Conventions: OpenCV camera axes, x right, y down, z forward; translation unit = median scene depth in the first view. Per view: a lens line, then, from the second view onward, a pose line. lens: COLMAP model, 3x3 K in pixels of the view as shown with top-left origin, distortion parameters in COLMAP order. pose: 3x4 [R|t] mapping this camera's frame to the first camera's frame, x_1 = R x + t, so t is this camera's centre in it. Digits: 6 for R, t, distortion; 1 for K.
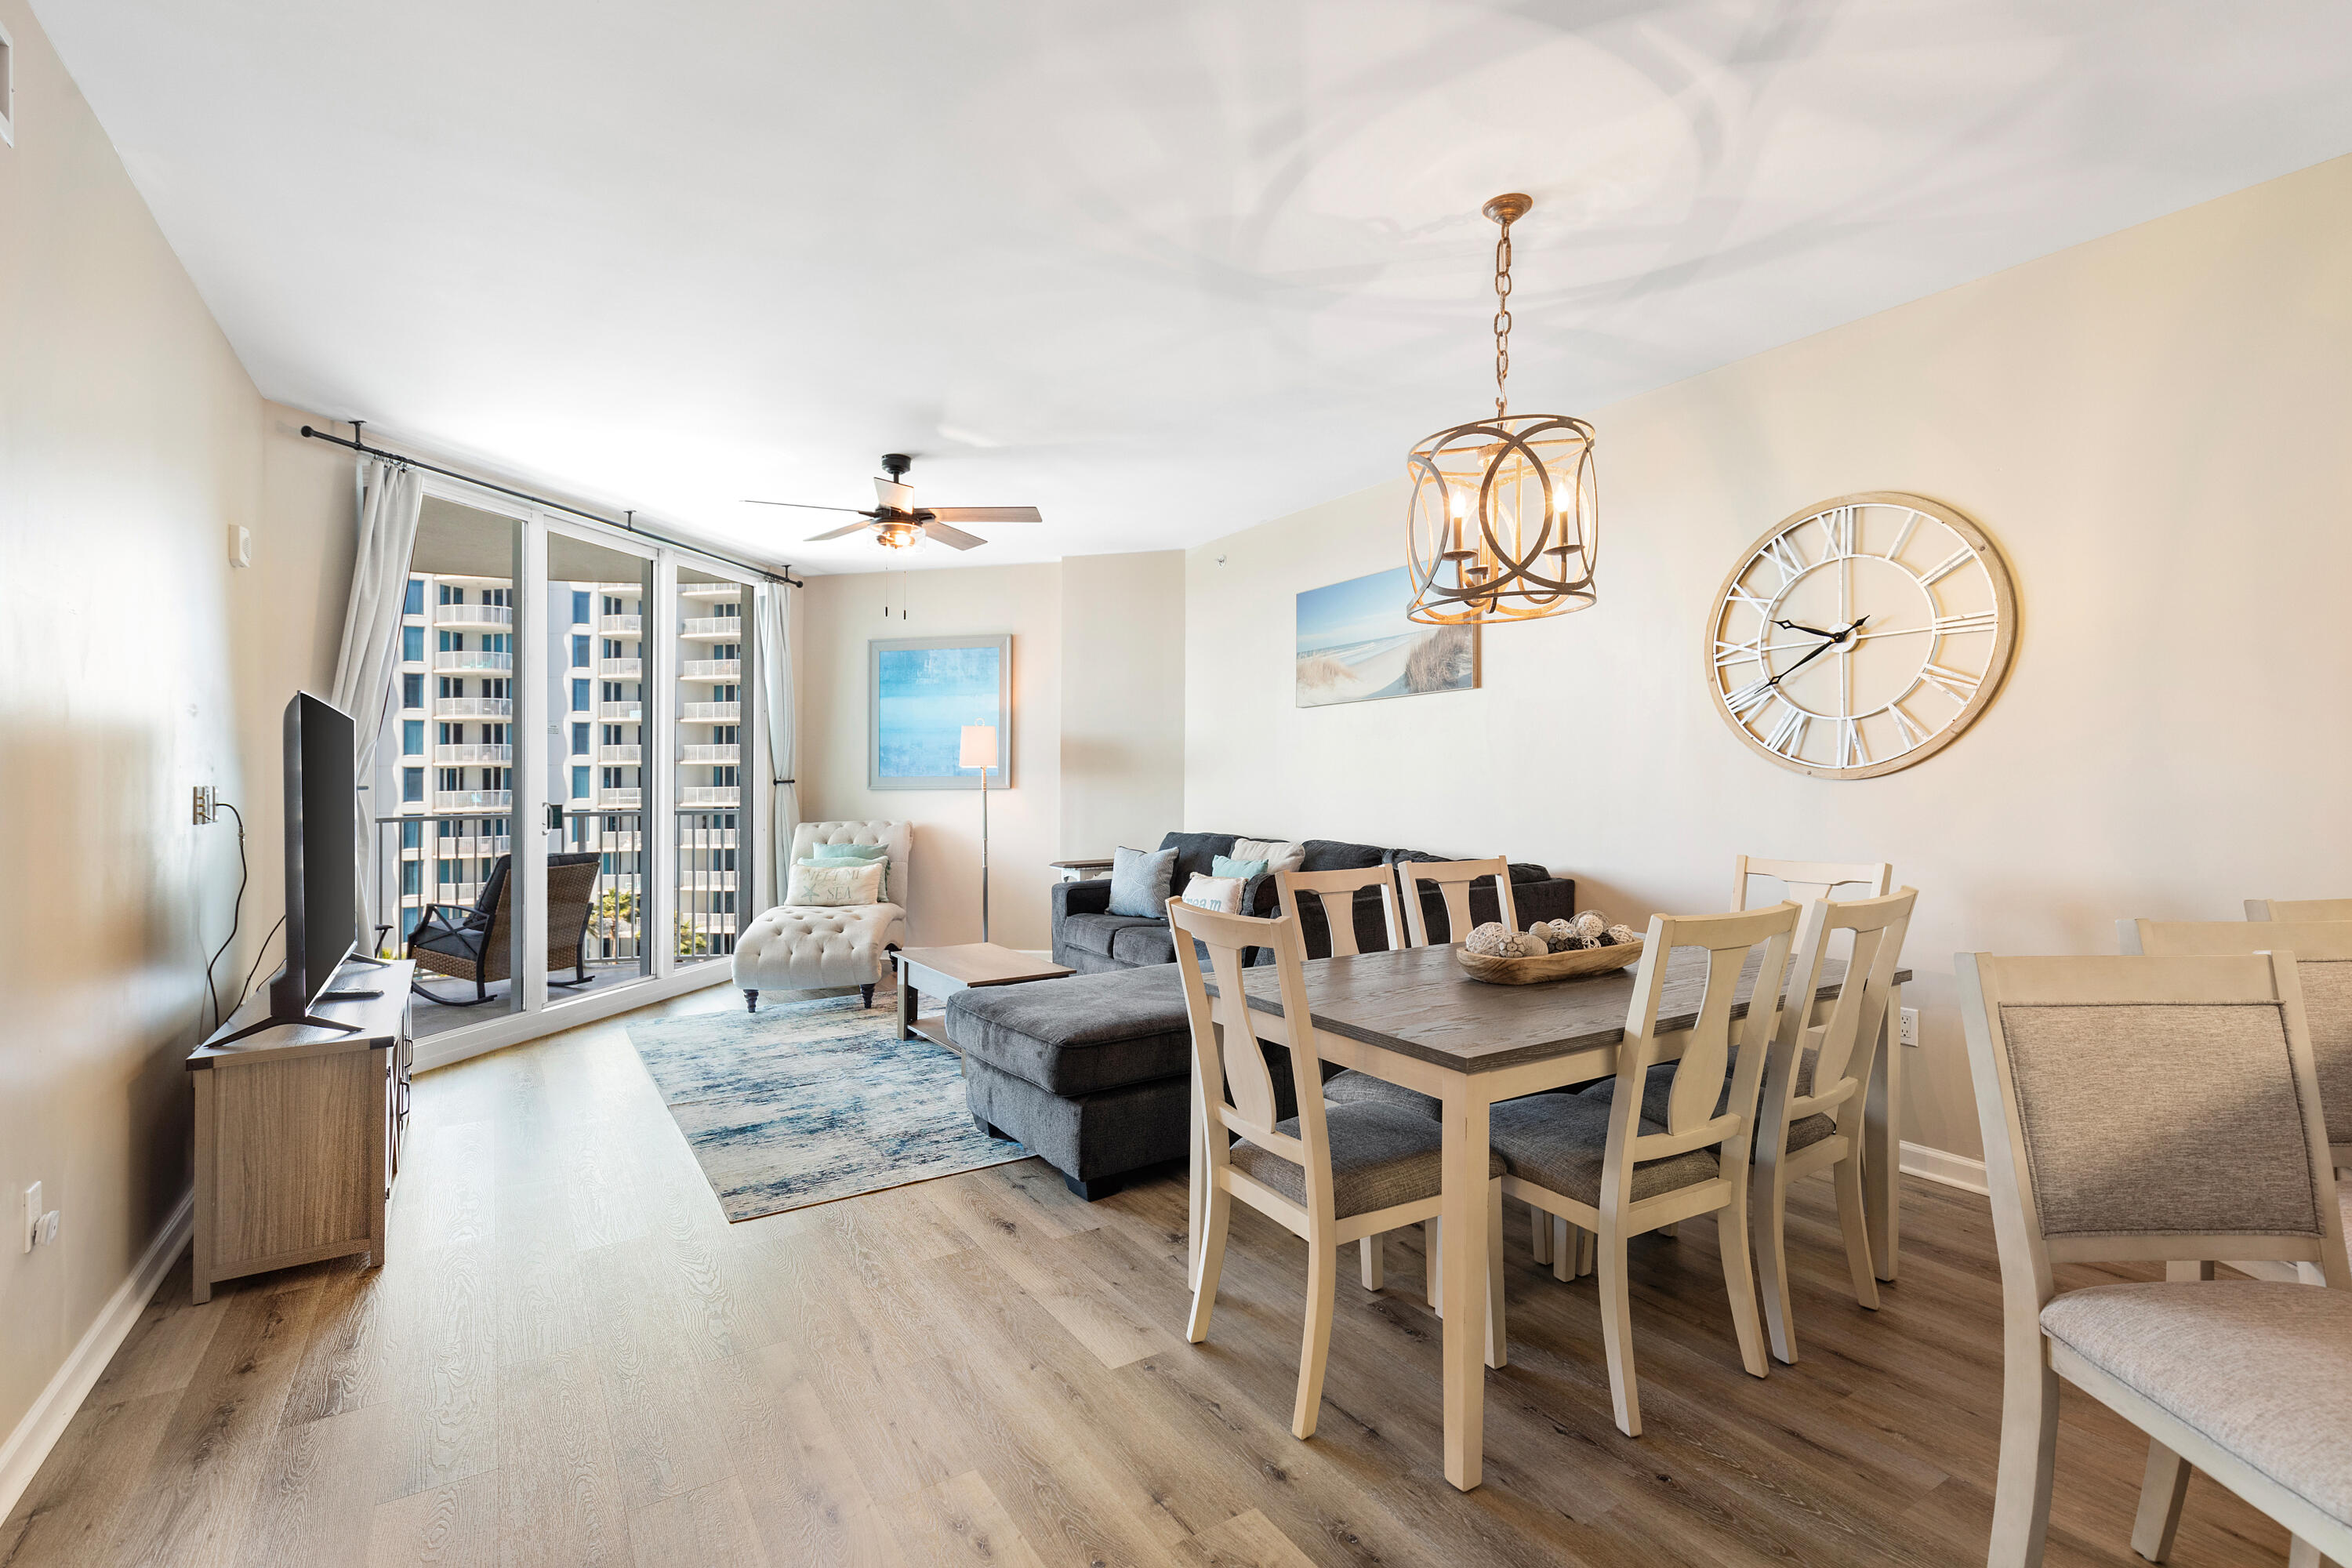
lens RADIAL K [[1087.8, 0, 1170.6], [0, 1087.8, 768.3], [0, 0, 1]] dist [0.002541, 0.000396]
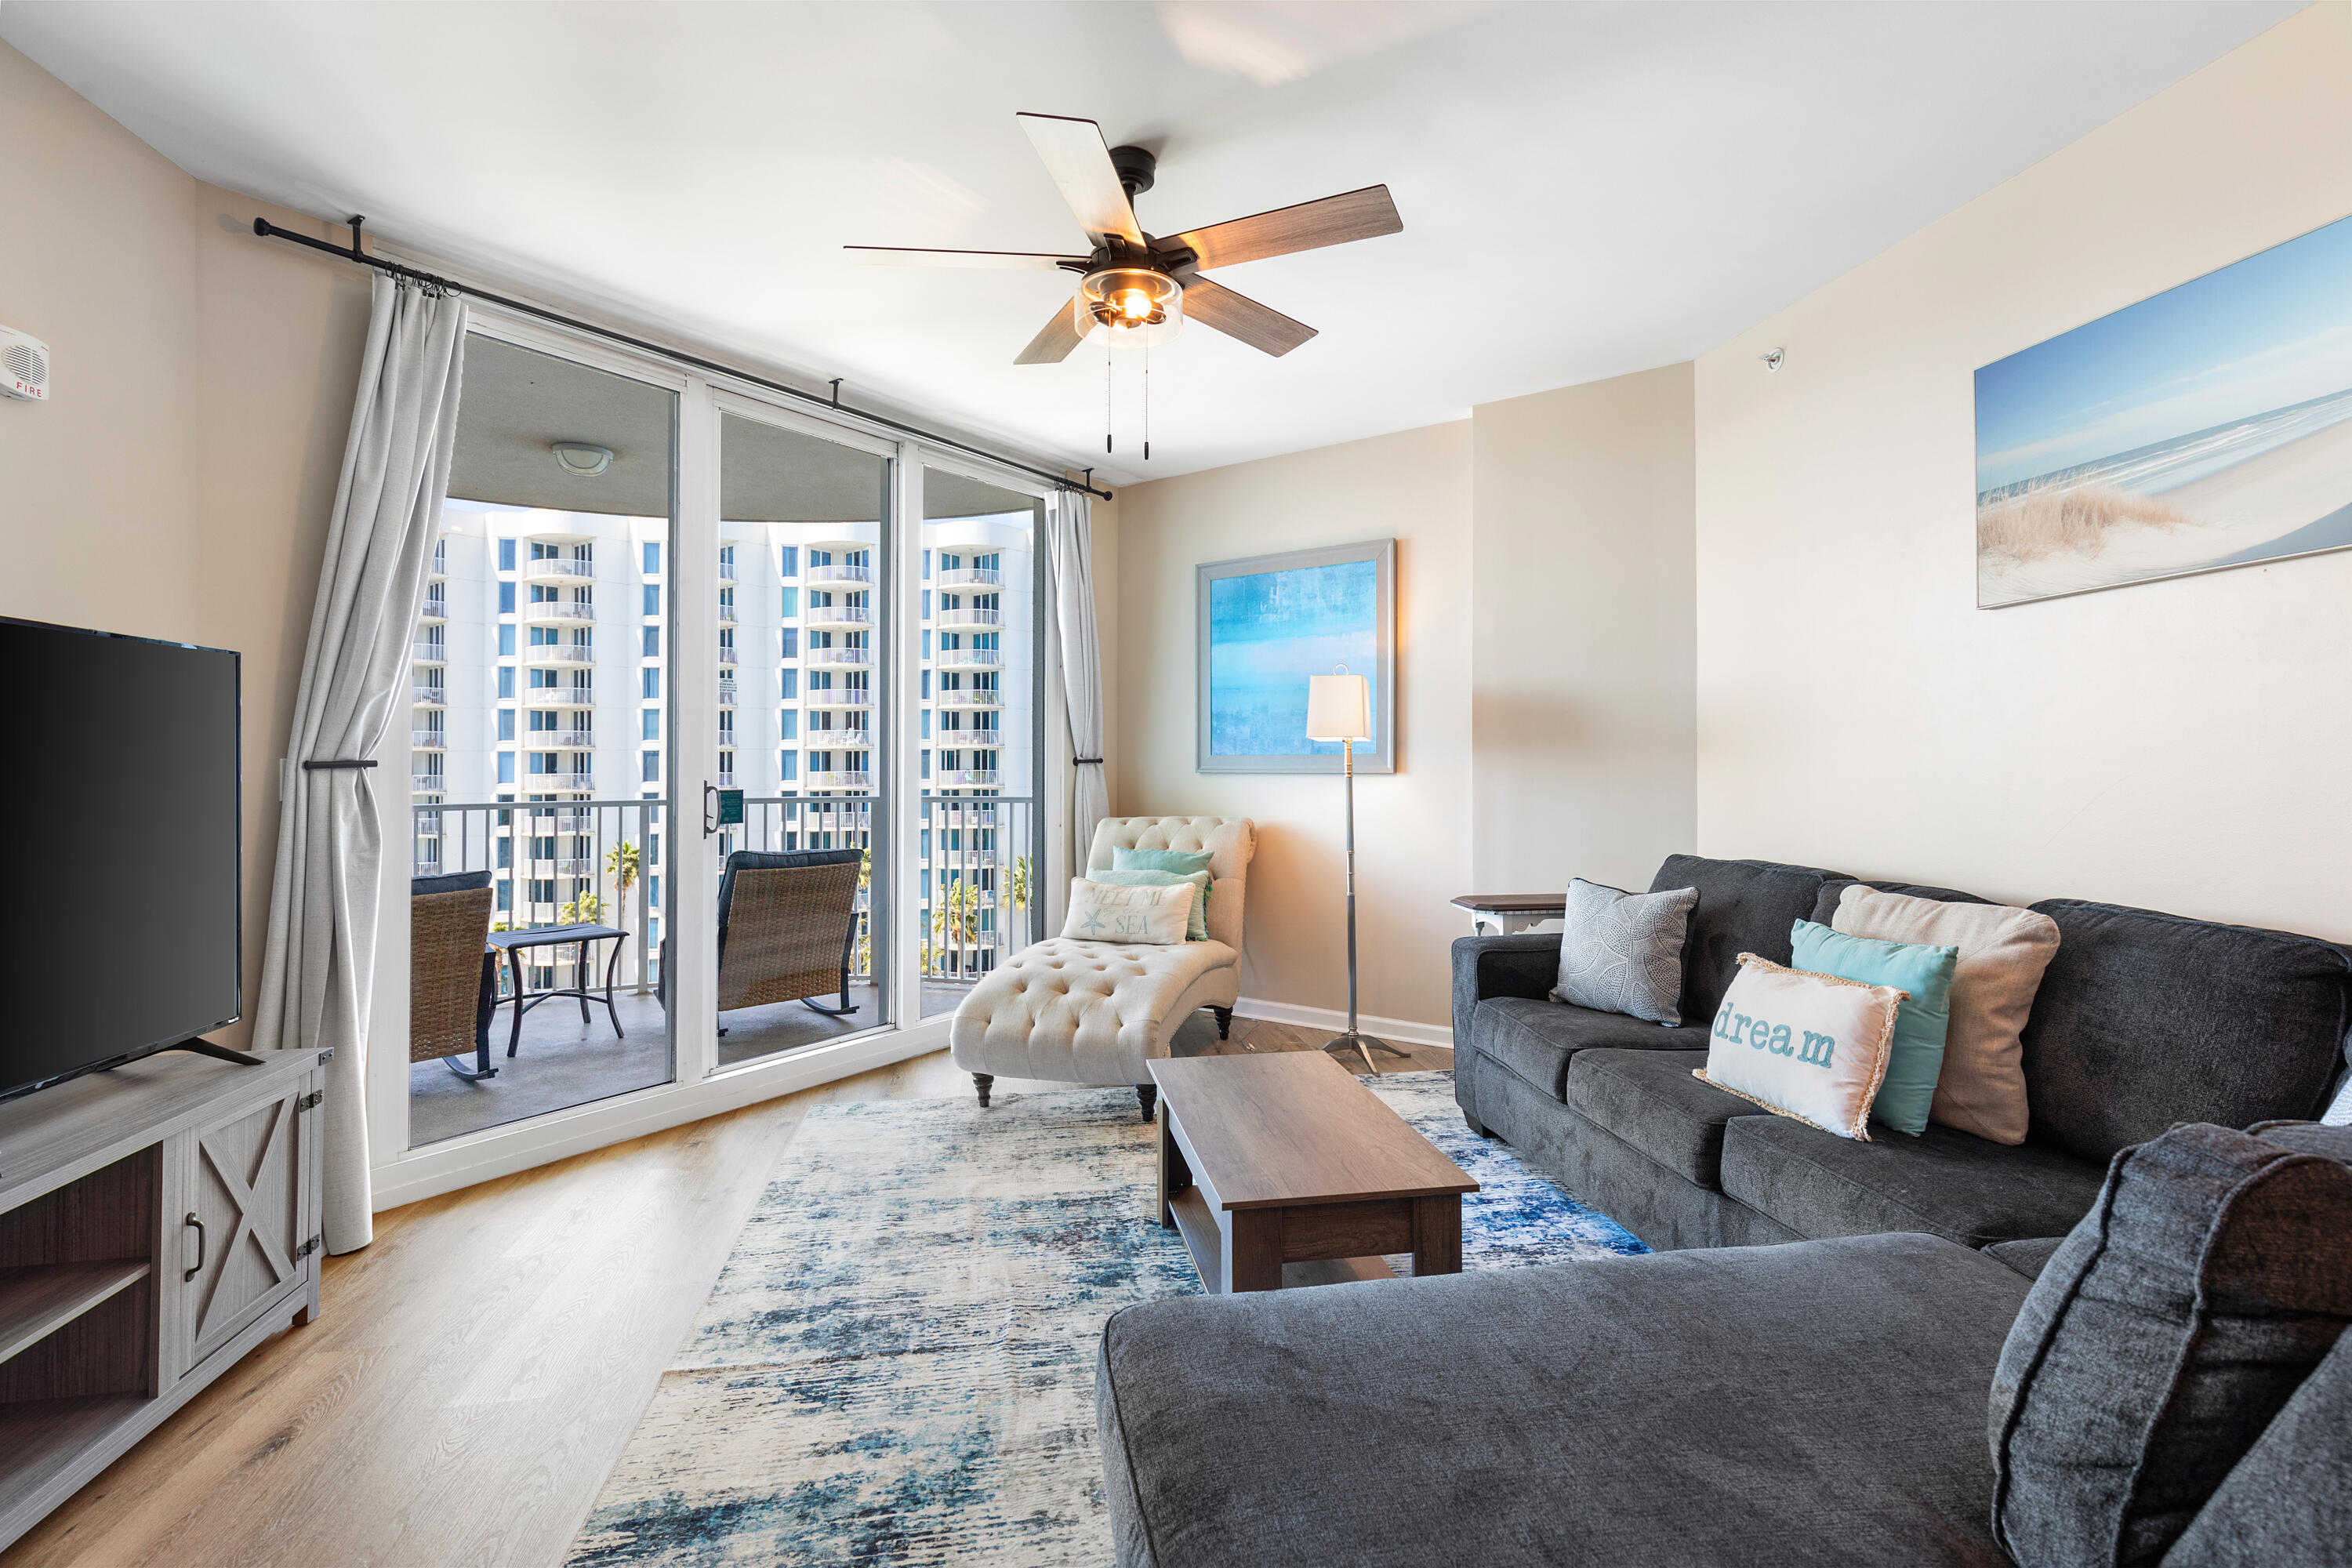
lens RADIAL K [[1091.3, 0, 1137.5], [0, 1091.3, 722.3], [0, 0, 1]] dist [0.010778, 0.000131]
pose [[0.911791, -0.009655, -0.410541, -0.023838], [-0.001456, 0.999641, -0.026744, 0.007547], [0.410652, 0.024983, 0.911450, 0.446474]]
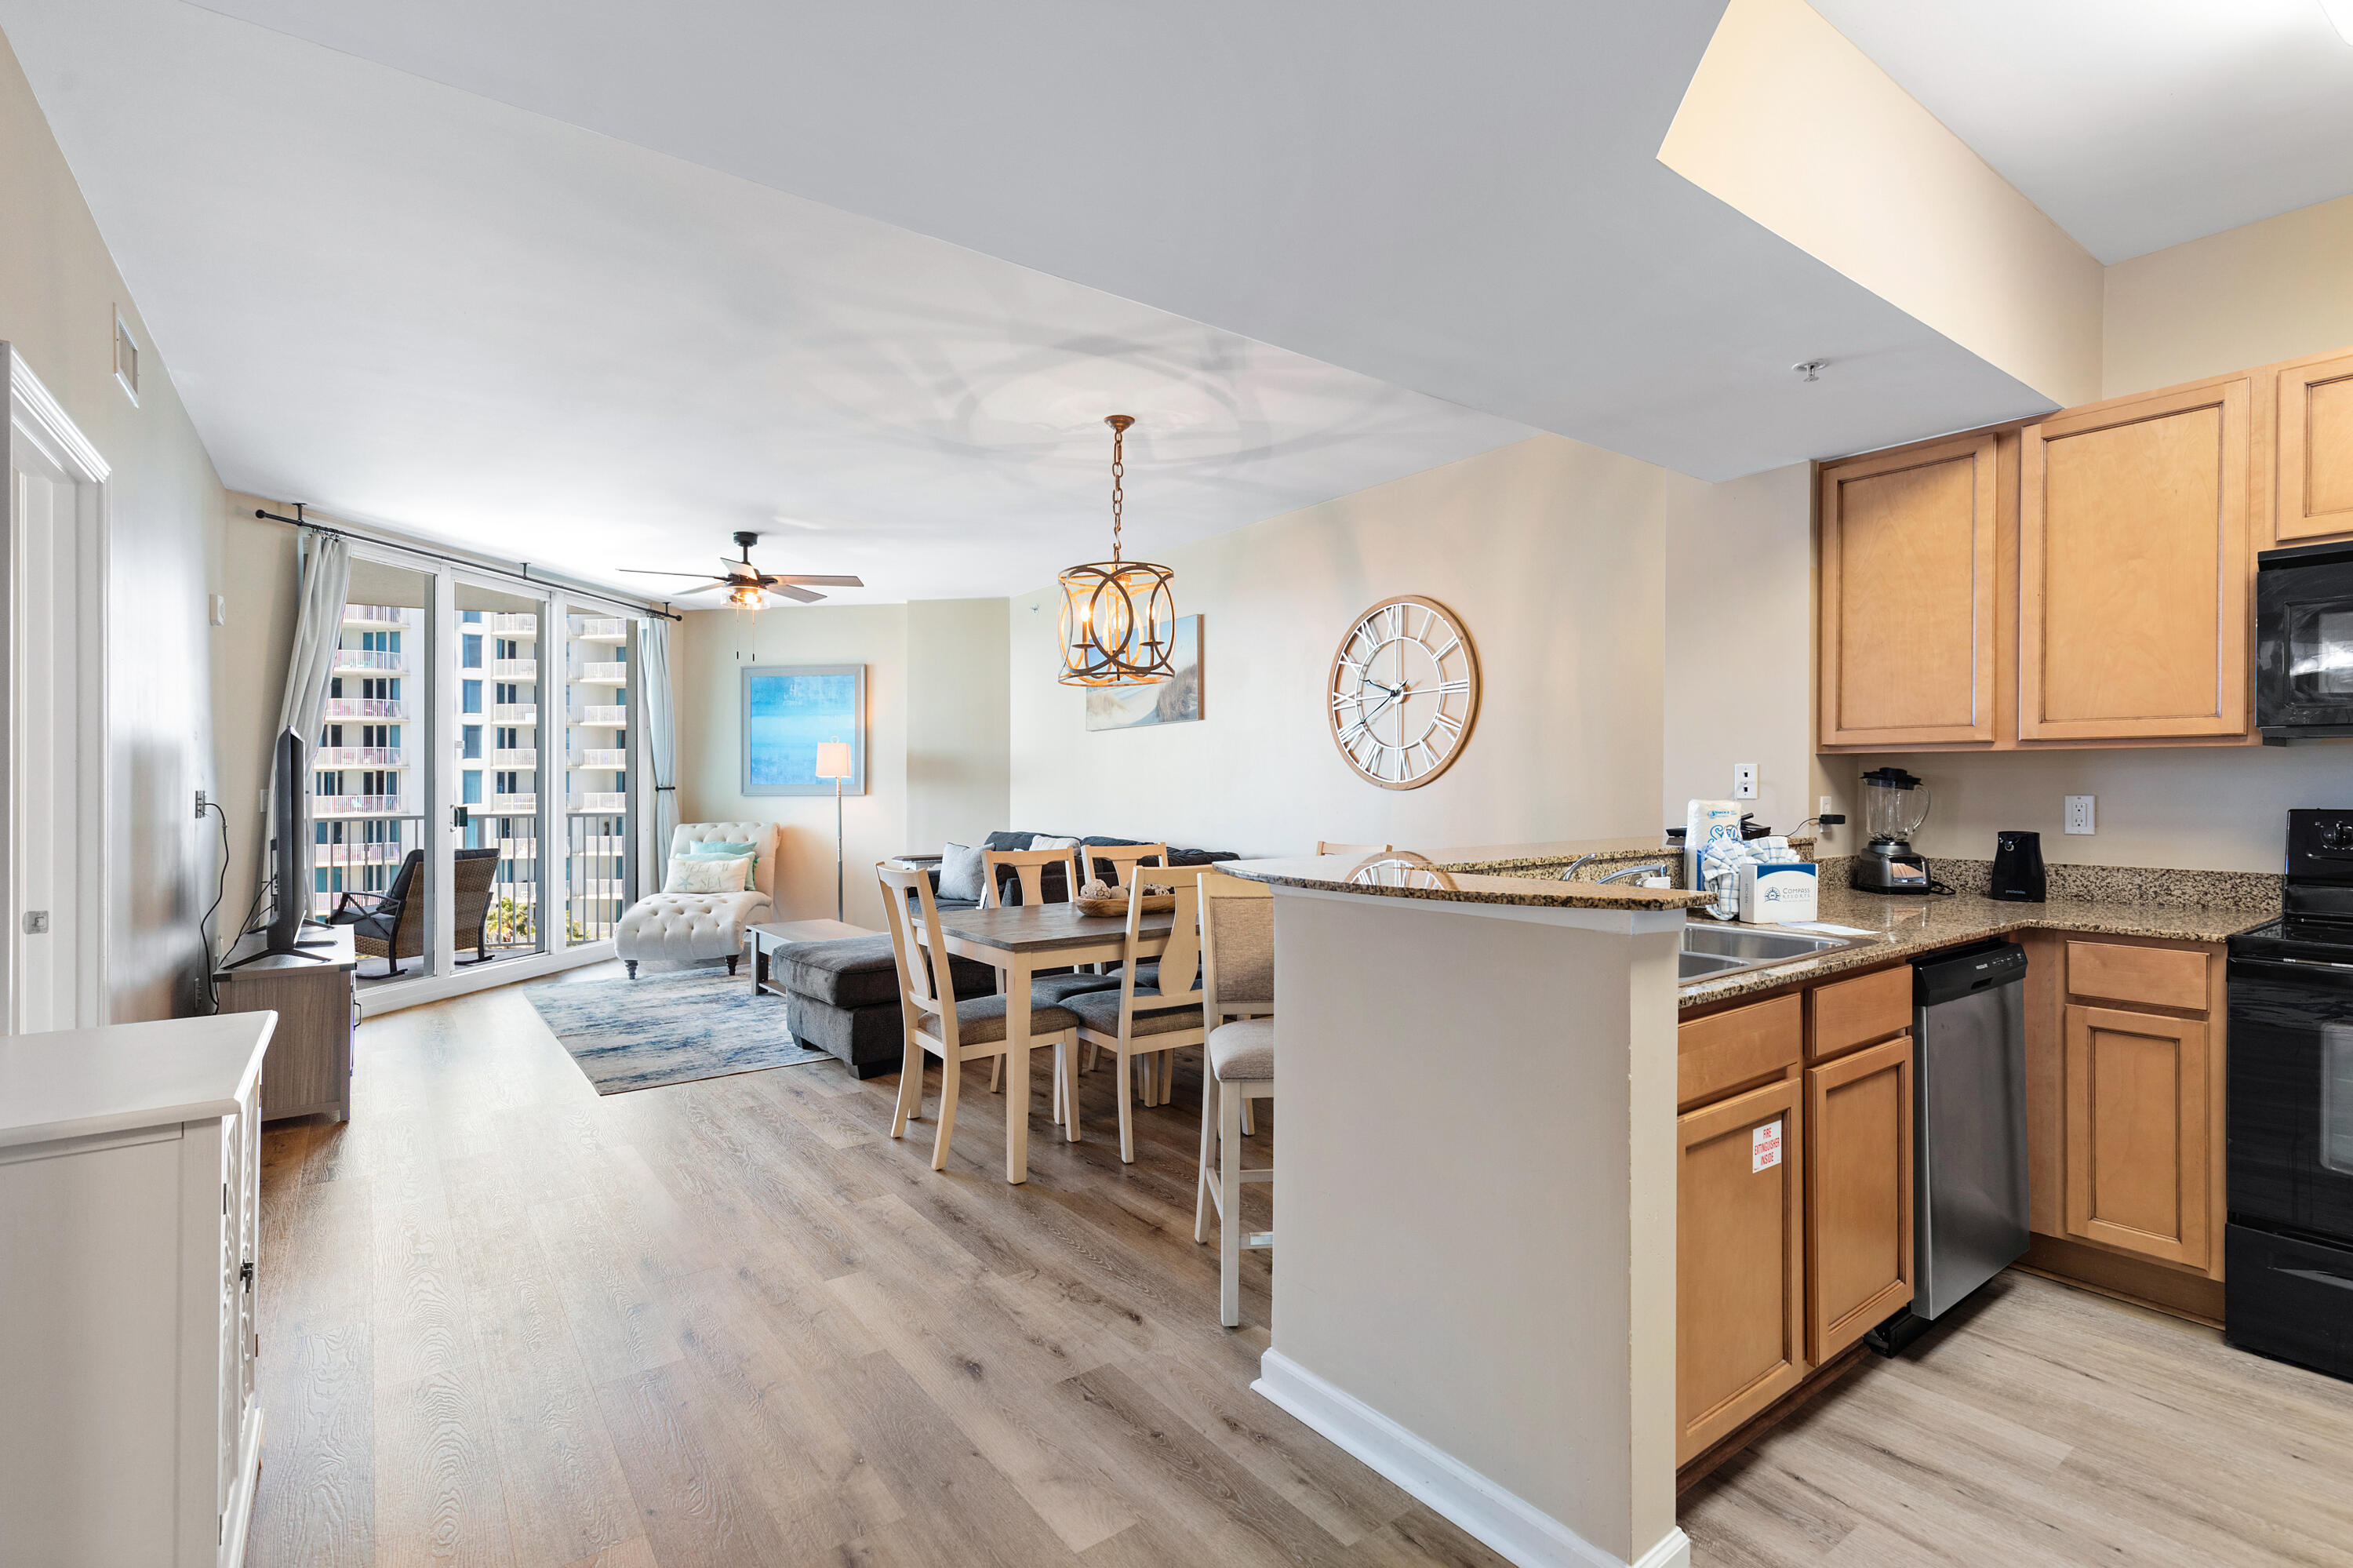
lens RADIAL K [[1082.5, 0, 1189.7], [0, 1082.5, 790.6], [0, 0, 1]] dist [0.001742, -0.000261]
pose [[0.996028, 0.004017, 0.088950, 0.132527], [-0.005207, 0.999900, 0.013146, -0.004597], [-0.088888, -0.013557, 0.995949, -0.267566]]
